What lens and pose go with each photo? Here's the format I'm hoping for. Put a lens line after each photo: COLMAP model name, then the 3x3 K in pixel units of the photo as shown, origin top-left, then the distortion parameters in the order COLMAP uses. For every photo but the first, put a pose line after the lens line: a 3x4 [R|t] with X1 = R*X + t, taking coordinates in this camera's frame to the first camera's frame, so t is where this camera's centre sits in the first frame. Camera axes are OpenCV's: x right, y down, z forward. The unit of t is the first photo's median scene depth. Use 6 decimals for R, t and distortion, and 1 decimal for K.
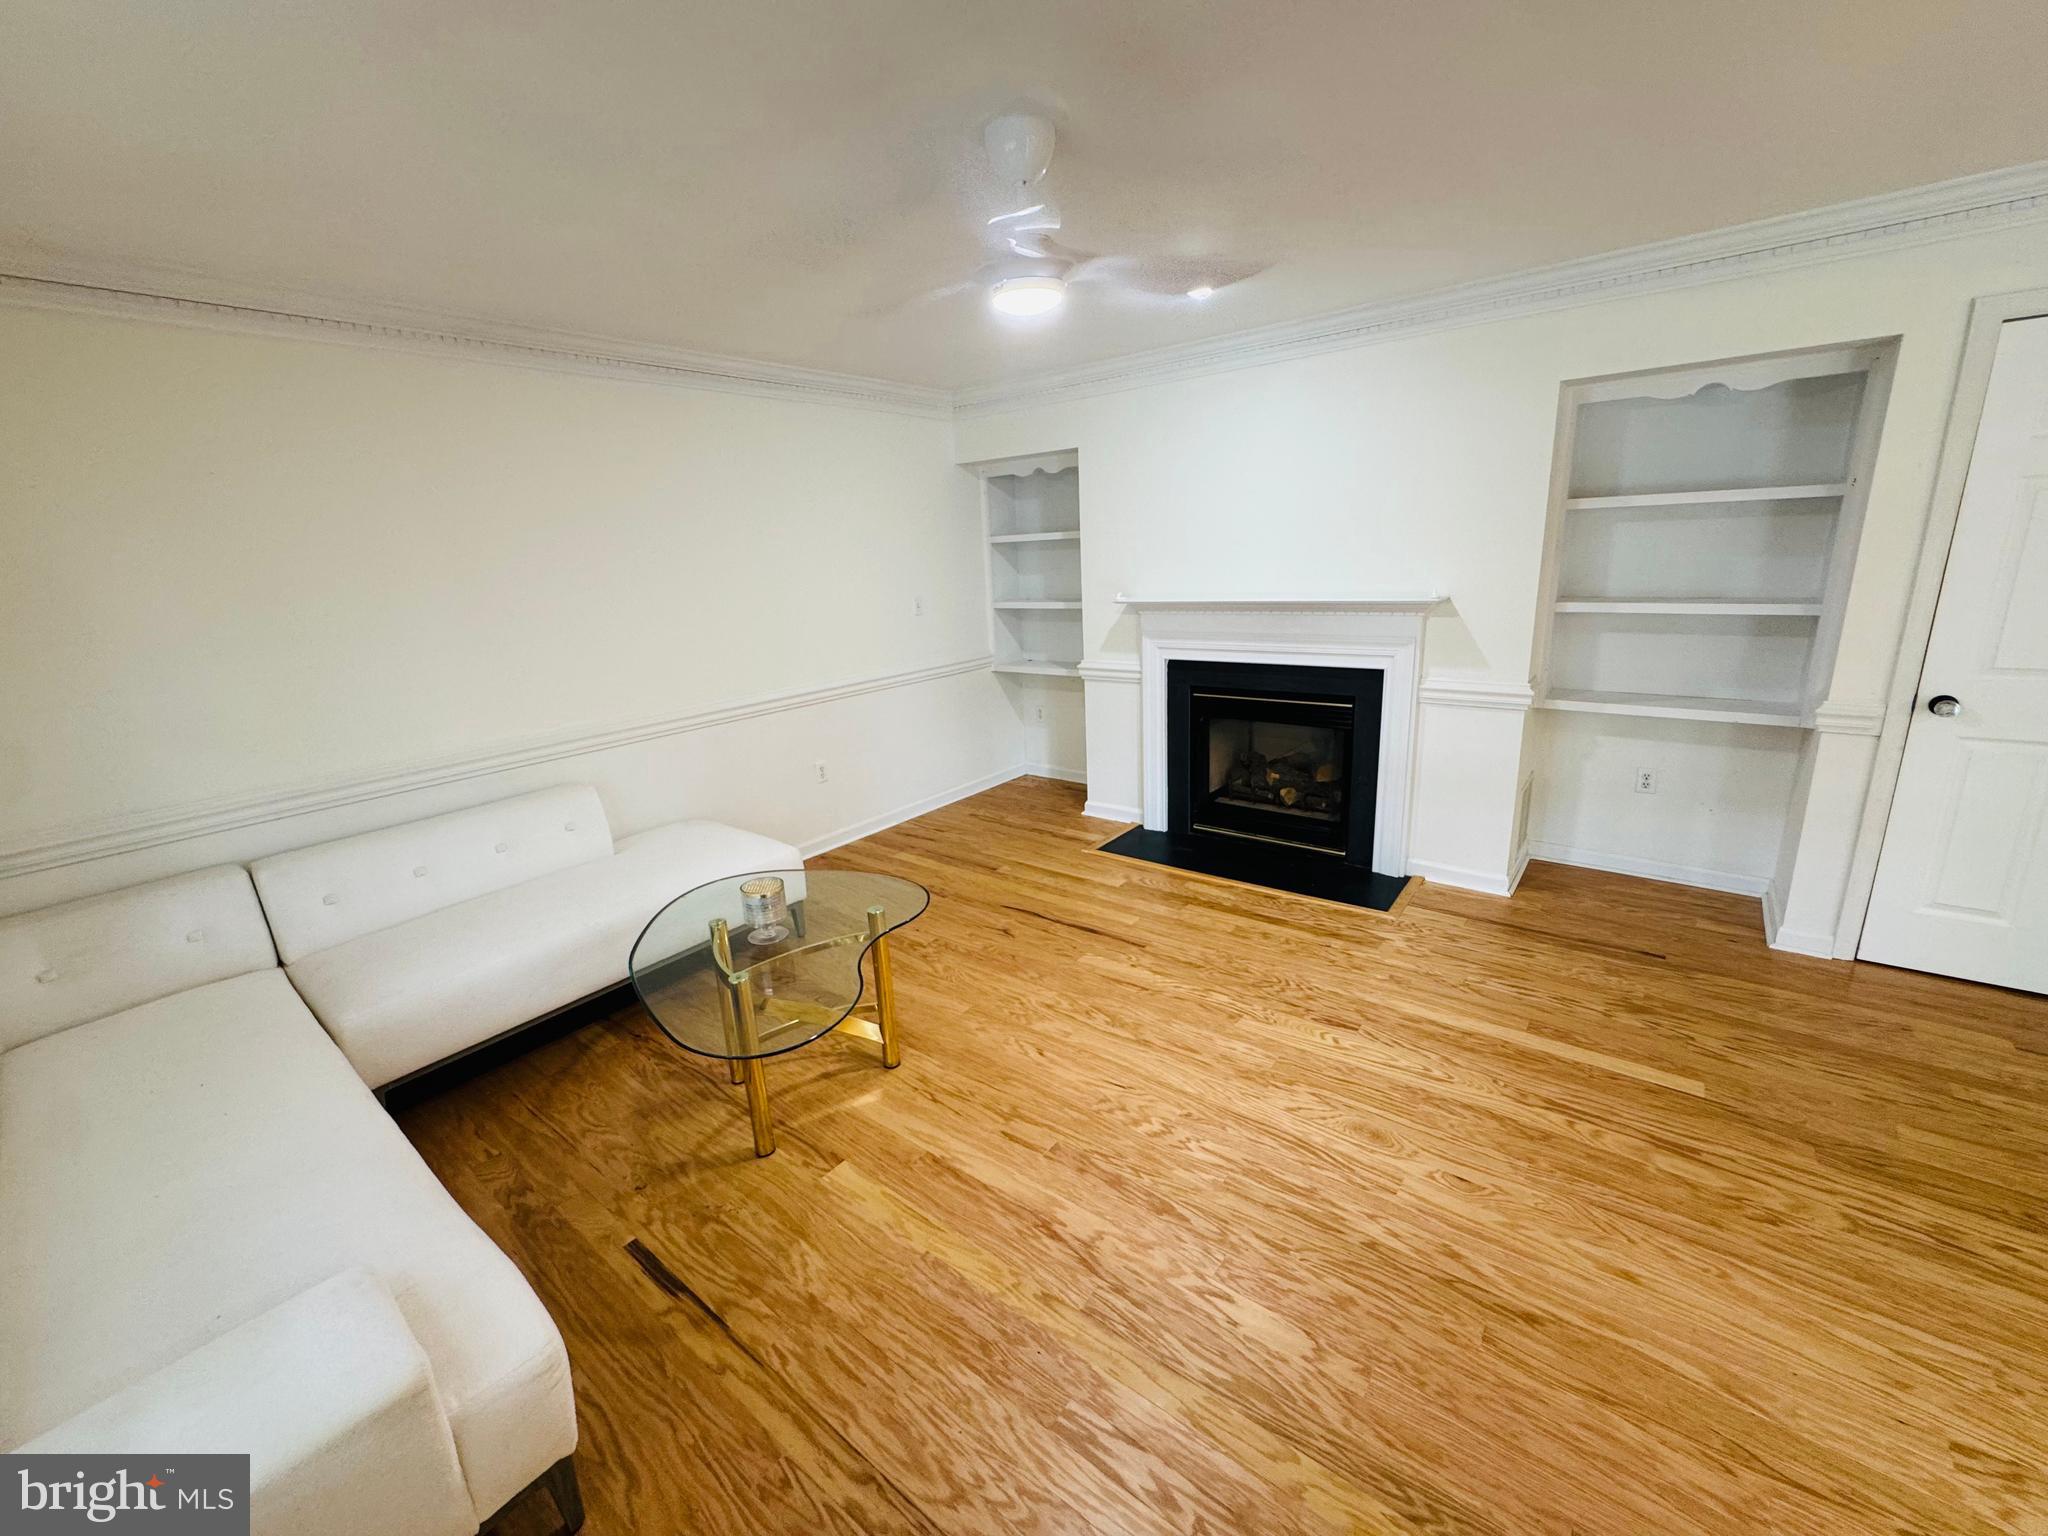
lens RADIAL K [[816.4, 0, 1025.2], [0, 816.4, 763.0], [0, 0, 1]] dist [0.000138, 0.000280]
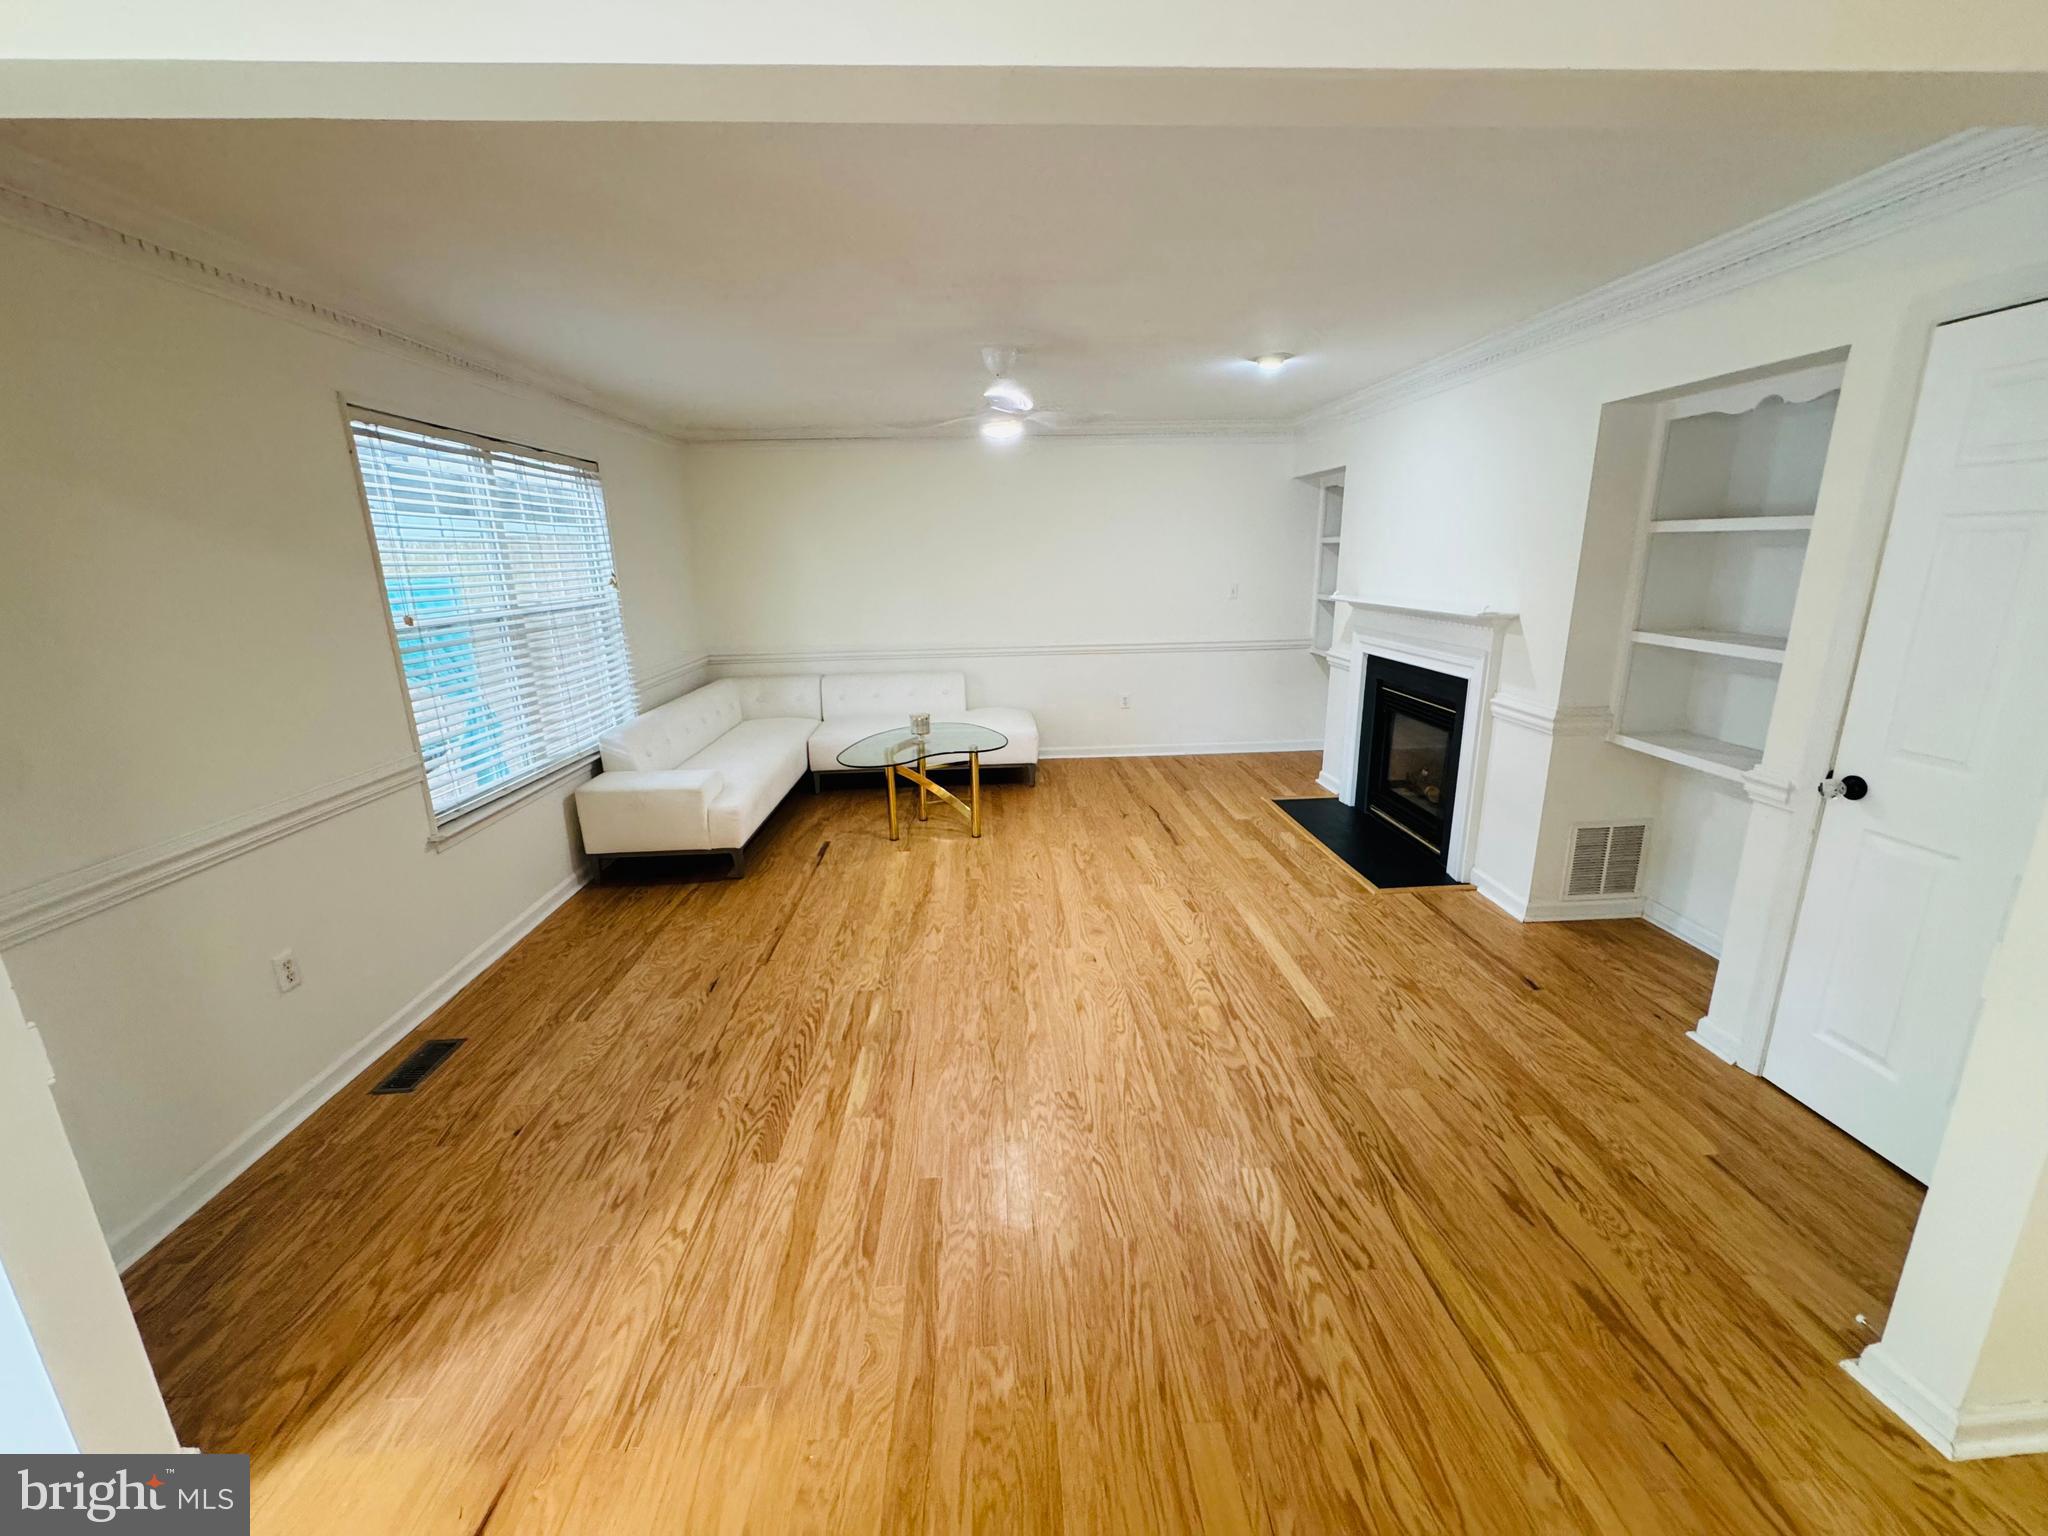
lens RADIAL K [[816.4, 0, 1025.2], [0, 816.4, 763.0], [0, 0, 1]] dist [0.000138, 0.000280]
pose [[0.660704, 0.224739, -0.716214, 1.010150], [-0.207325, 0.971650, 0.113636, -0.013418], [0.721447, 0.073409, 0.688567, -0.153729]]
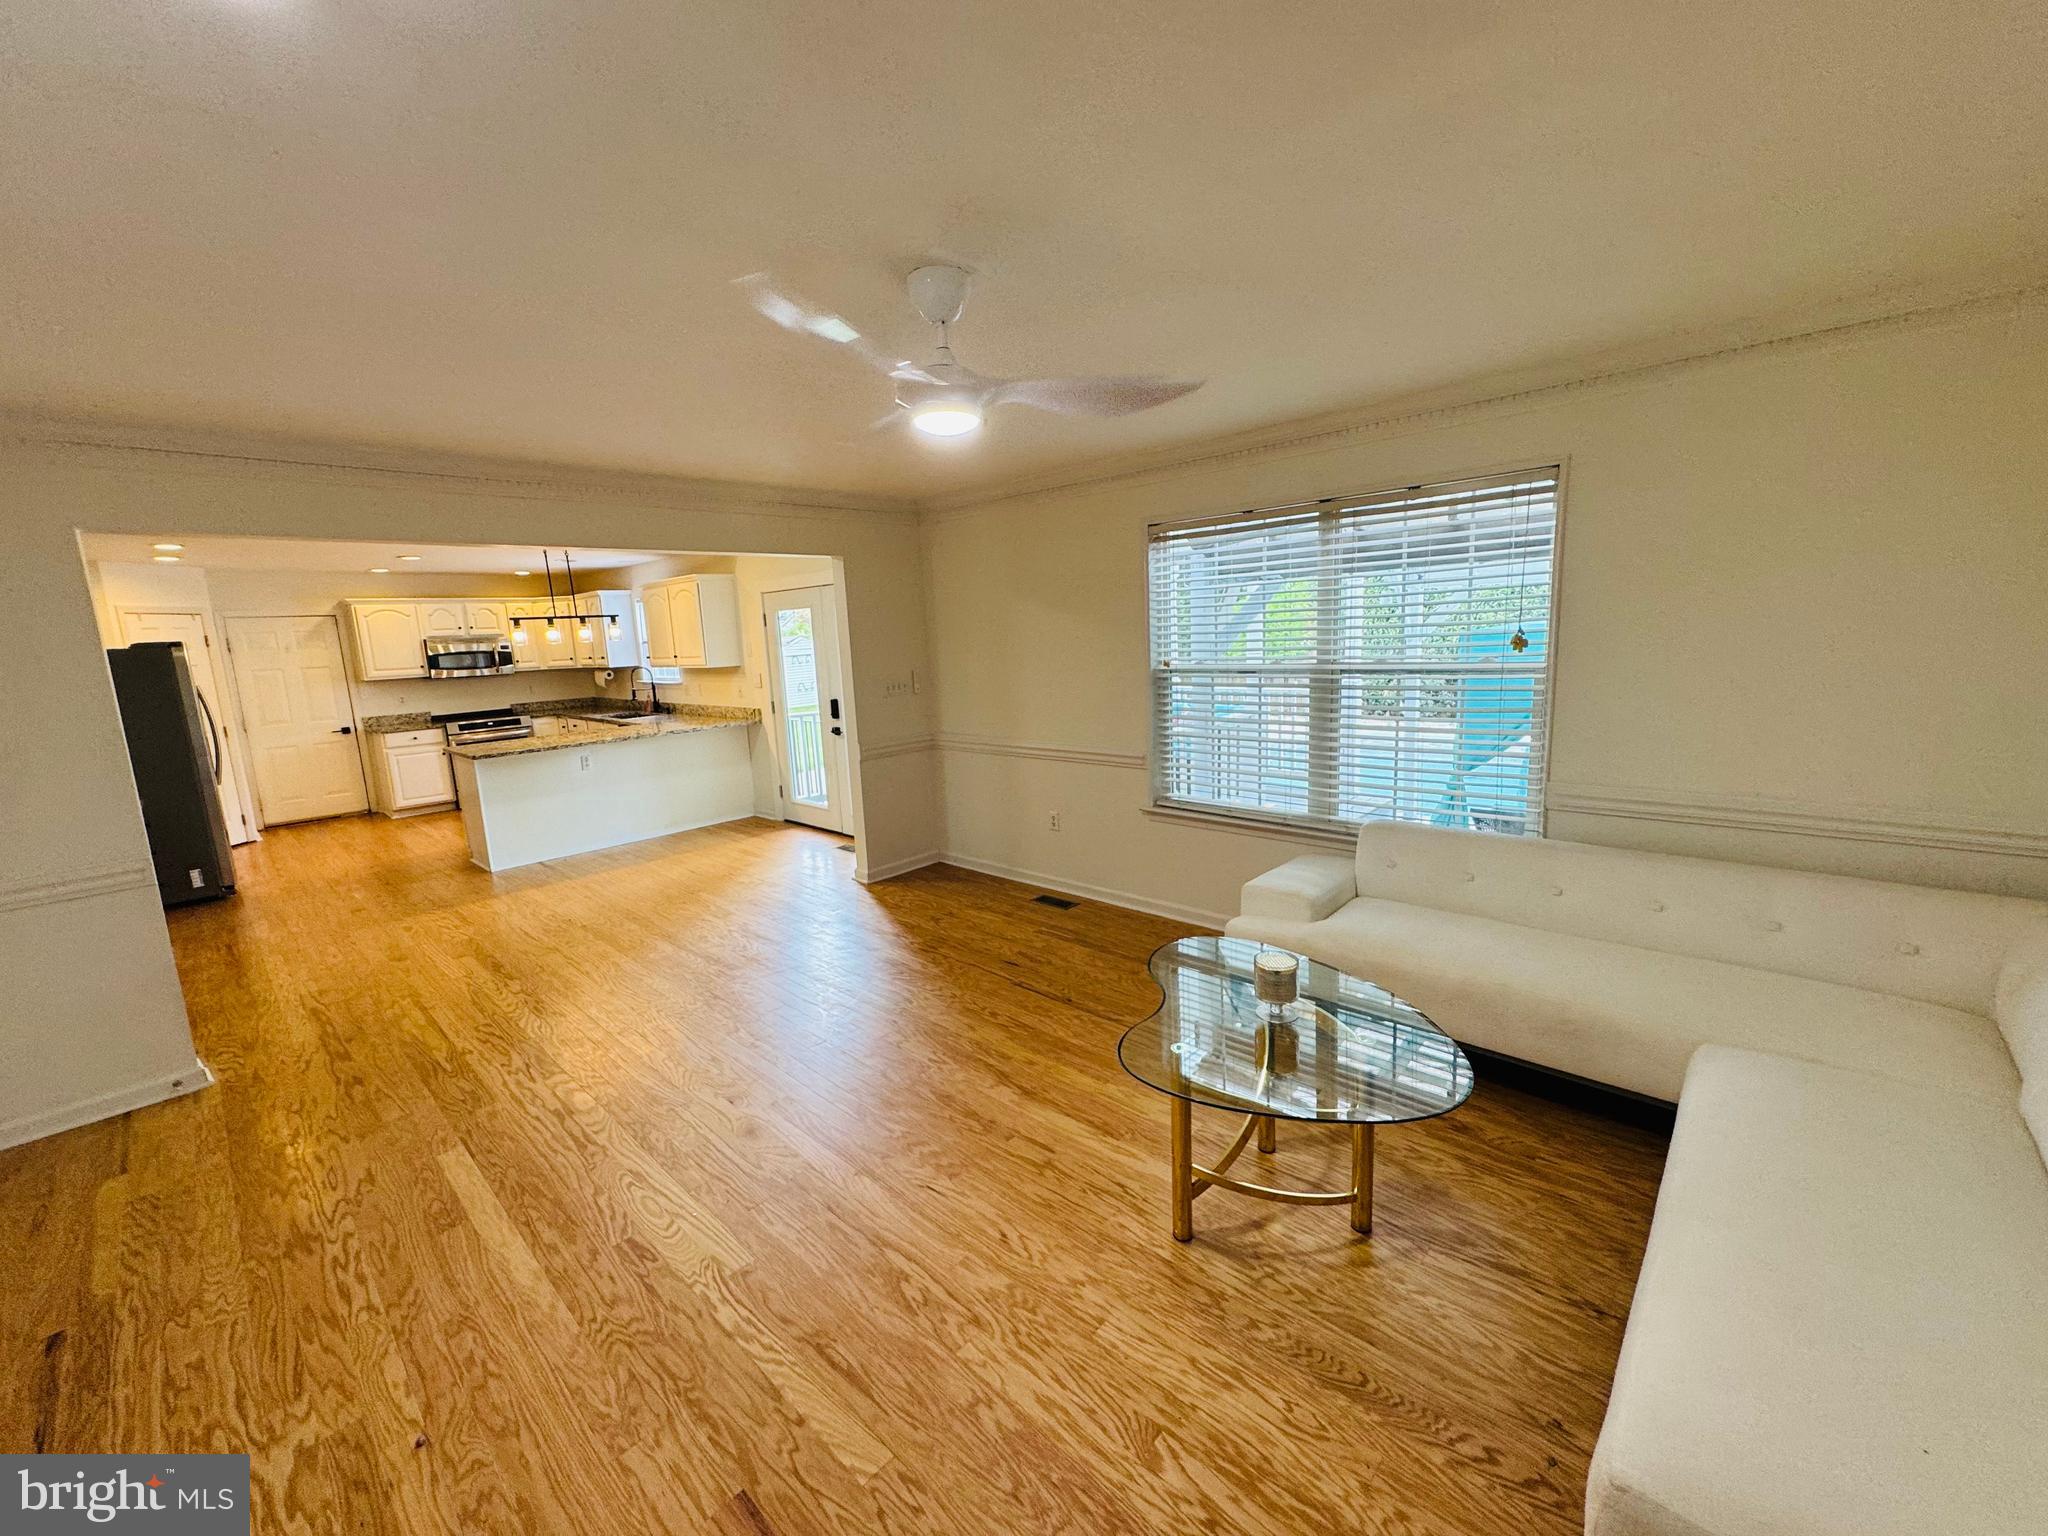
lens RADIAL K [[816.4, 0, 1025.2], [0, 816.4, 763.0], [0, 0, 1]] dist [0.000138, 0.000280]
pose [[-0.991550, 0.081399, 0.101012, -0.109427], [0.115655, 0.907376, 0.404095, -0.361970], [-0.058763, 0.412363, -0.909122, 1.354791]]
